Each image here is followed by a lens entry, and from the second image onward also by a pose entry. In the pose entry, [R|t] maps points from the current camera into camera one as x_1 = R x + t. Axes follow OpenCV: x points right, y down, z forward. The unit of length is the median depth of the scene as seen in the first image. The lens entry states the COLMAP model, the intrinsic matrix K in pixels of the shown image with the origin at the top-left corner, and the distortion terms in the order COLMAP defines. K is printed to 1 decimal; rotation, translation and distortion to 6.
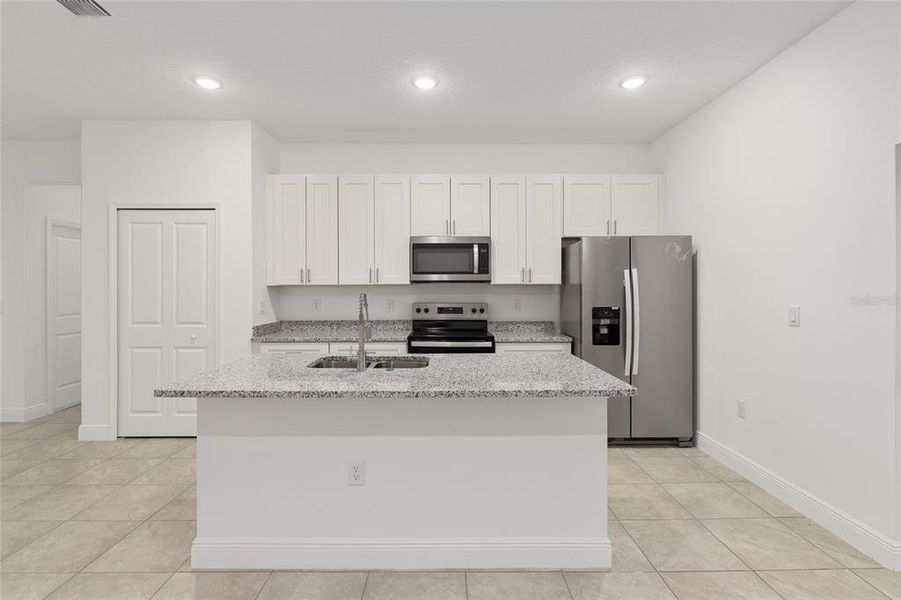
lens RADIAL K [[428.4, 0, 449.3], [0, 428.4, 286.9], [0, 0, 1]] dist [-0.001357, -0.000025]
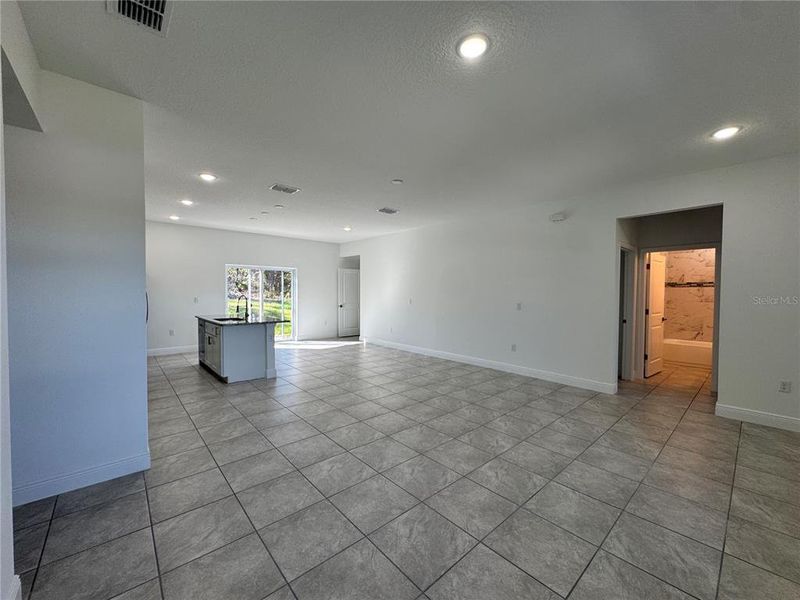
lens RADIAL K [[321.7, 0, 400.2], [0, 321.7, 294.7], [0, 0, 1]] dist [-0.003077, -0.000123]
pose [[-0.656528, -0.012175, 0.754203, -1.701549], [-0.008117, 0.999926, 0.009075, -0.011830], [-0.754258, -0.000164, -0.656578, 1.042814]]
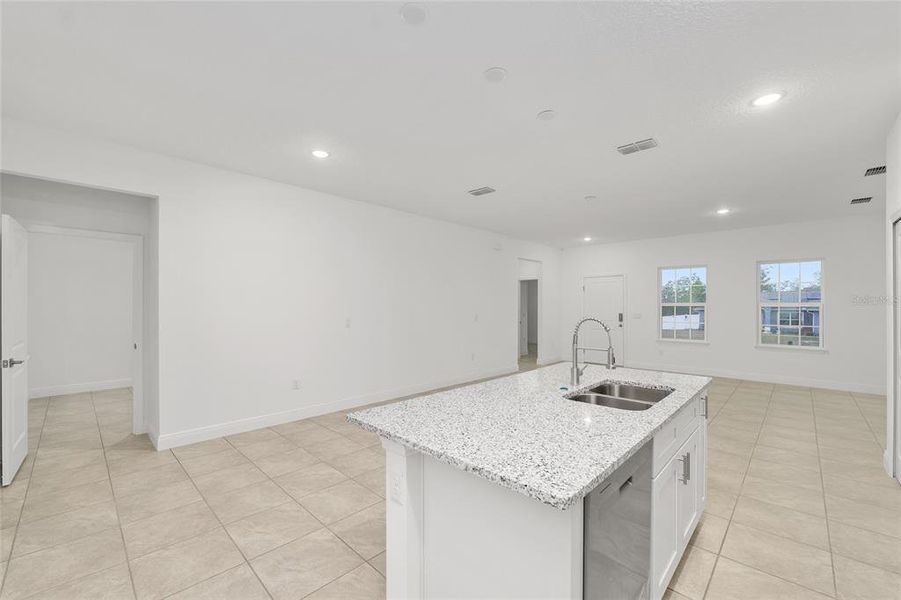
lens RADIAL K [[365.9, 0, 444.4], [0, 365.9, 307.7], [0, 0, 1]] dist [-0.010478, 0.000262]
pose [[-0.706395, 0.003435, -0.707810, 0.430697], [0.002602, 0.999994, 0.002256, -0.006472], [0.707813, -0.000247, -0.706399, 0.865410]]
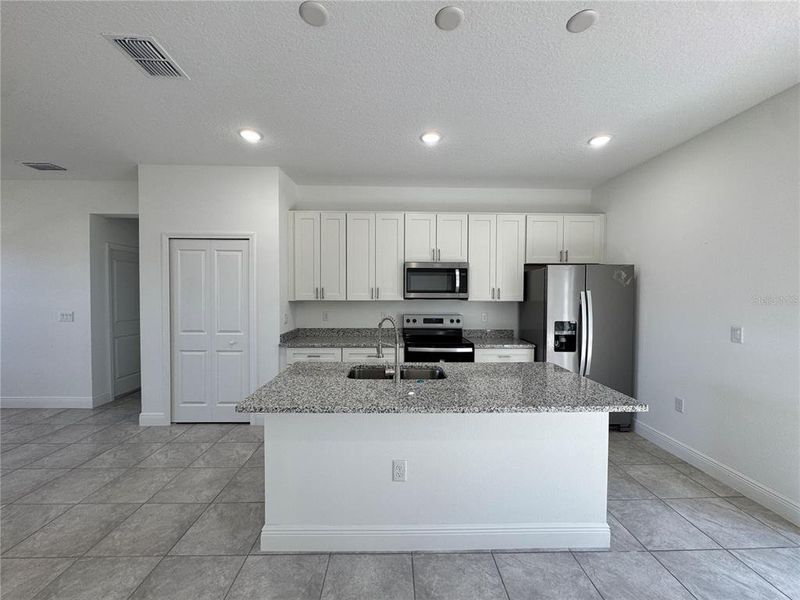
lens RADIAL K [[321.7, 0, 400.1], [0, 321.7, 299.7], [0, 0, 1]] dist [-0.003077, -0.000123]
pose [[0.999842, 0.006787, 0.016418, -0.127872], [-0.007179, 0.999688, 0.023928, -0.033379], [-0.016250, -0.024042, 0.999579, 0.066436]]
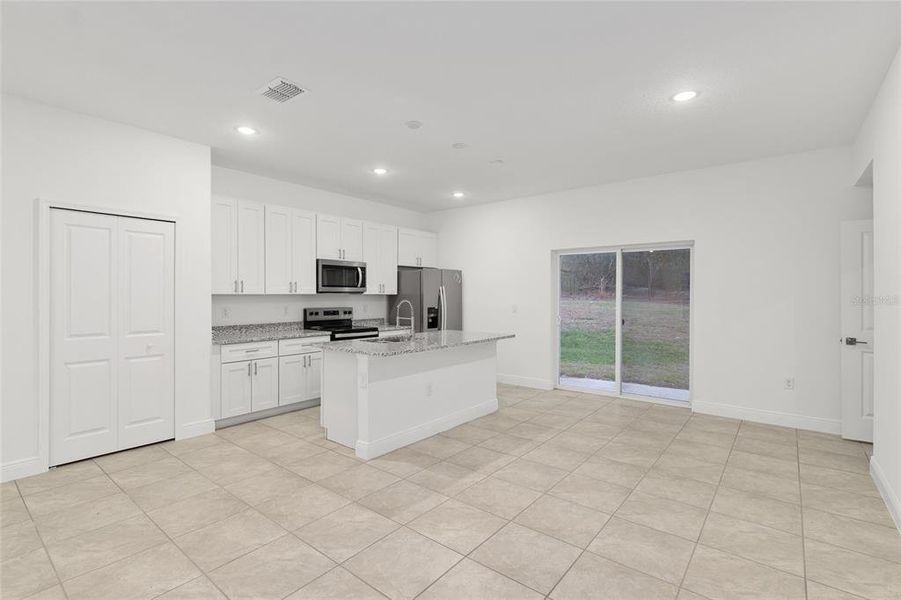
lens RADIAL K [[416.6, 0, 449.0], [0, 416.6, 295.6], [0, 0, 1]] dist [-0.000836, 0.000438]
pose [[0.635410, 0.001031, 0.772175, -0.915059], [-0.002828, 0.999996, 0.000992, -0.004183], [-0.772170, -0.002814, 0.635410, -0.173103]]
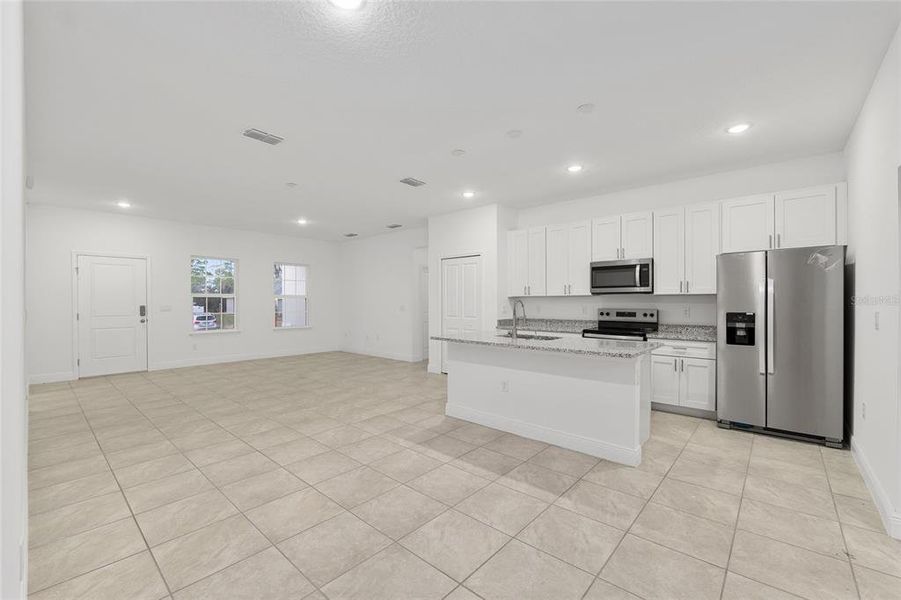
lens RADIAL K [[376.7, 0, 448.8], [0, 376.7, 304.7], [0, 0, 1]] dist [-0.013262, 0.000866]
pose [[0.741629, 0.006723, -0.670776, 0.438320], [0.001167, 0.999935, 0.011312, 0.011934], [0.670809, -0.009172, 0.741573, -0.288586]]
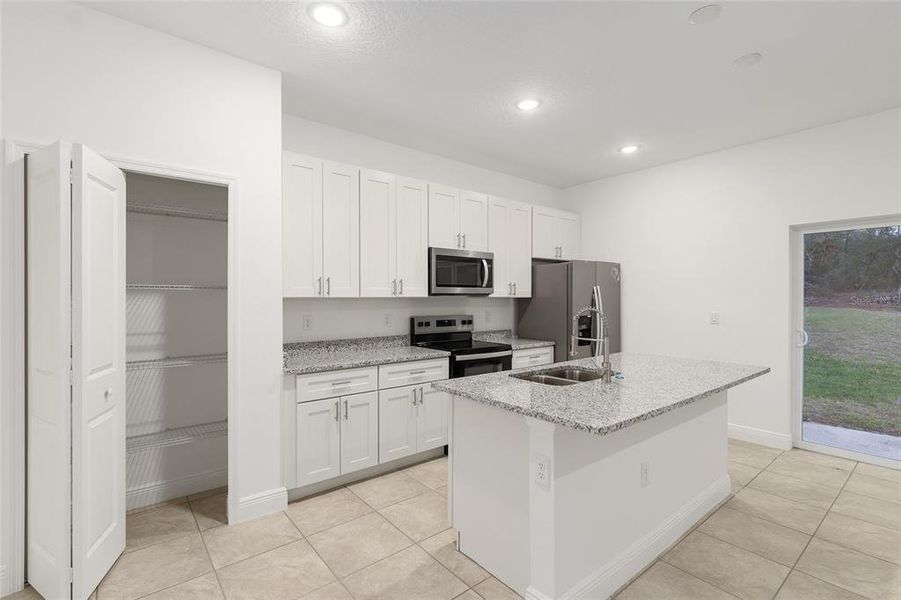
lens RADIAL K [[416.6, 0, 450.4], [0, 416.6, 297.4], [0, 0, 1]] dist [-0.000836, 0.000438]
pose [[0.781409, 0.001928, 0.624016, -0.687566], [-0.002104, 0.999998, -0.000456, -0.005421], [-0.624016, -0.000957, 0.781411, 0.265968]]
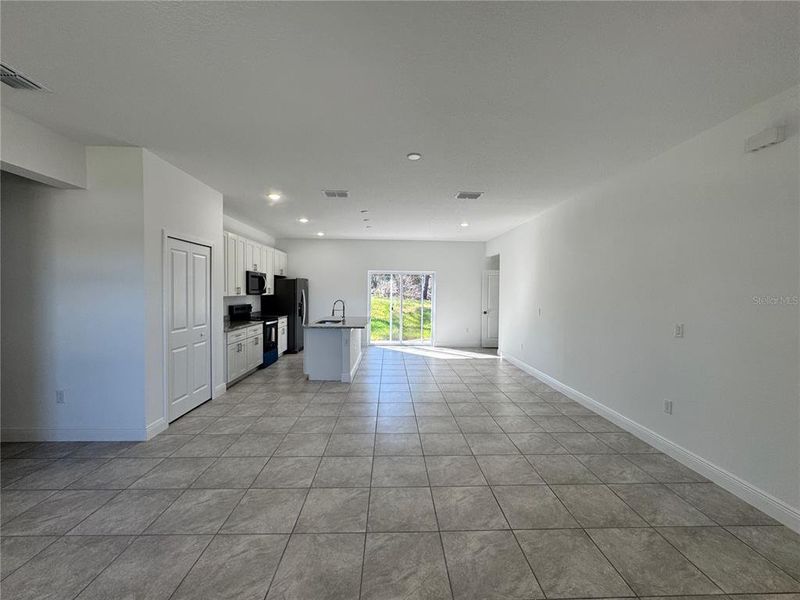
lens RADIAL K [[321.7, 0, 400.6], [0, 321.7, 297.1], [0, 0, 1]] dist [-0.003077, -0.000123]
pose [[-0.023816, -0.018131, 0.999552, -1.701435], [-0.012529, 0.999762, 0.017837, -0.036505], [-0.999638, -0.012098, -0.024038, 0.364635]]
